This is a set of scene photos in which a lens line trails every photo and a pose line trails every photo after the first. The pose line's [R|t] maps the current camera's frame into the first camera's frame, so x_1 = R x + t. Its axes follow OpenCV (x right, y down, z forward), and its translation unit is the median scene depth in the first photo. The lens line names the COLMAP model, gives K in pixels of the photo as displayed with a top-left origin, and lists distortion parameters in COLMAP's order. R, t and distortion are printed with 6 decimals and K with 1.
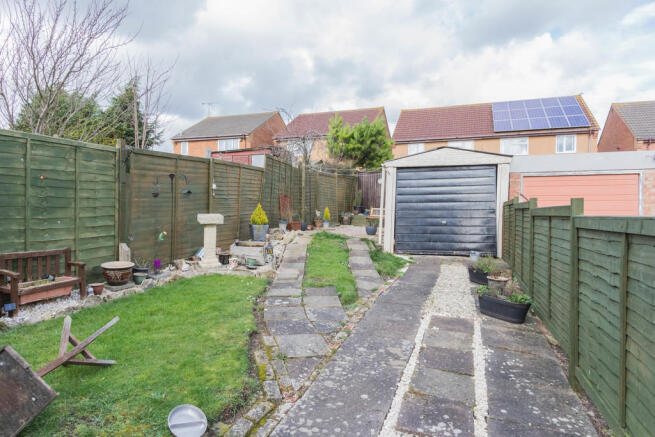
lens RADIAL K [[377.0, 0, 329.8], [0, 377.0, 216.3], [0, 0, 1]] dist [-0.001117, 0.001078]
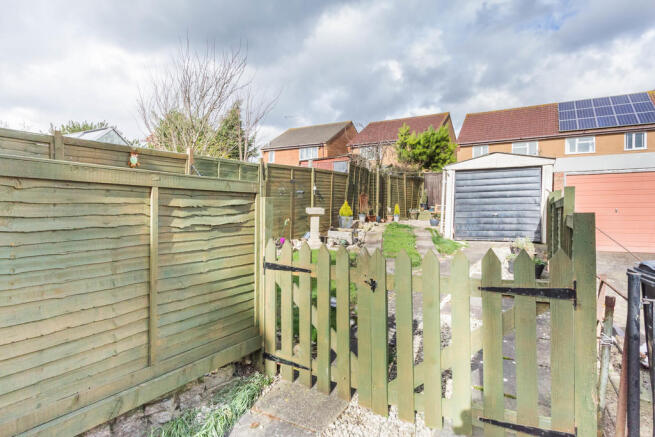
lens RADIAL K [[377.0, 0, 324.6], [0, 377.0, 220.4], [0, 0, 1]] dist [-0.001117, 0.001078]
pose [[0.982310, -0.001800, -0.187256, -0.010784], [0.003048, 0.999975, 0.006378, 0.022887], [0.187239, -0.006836, 0.982291, -0.263588]]
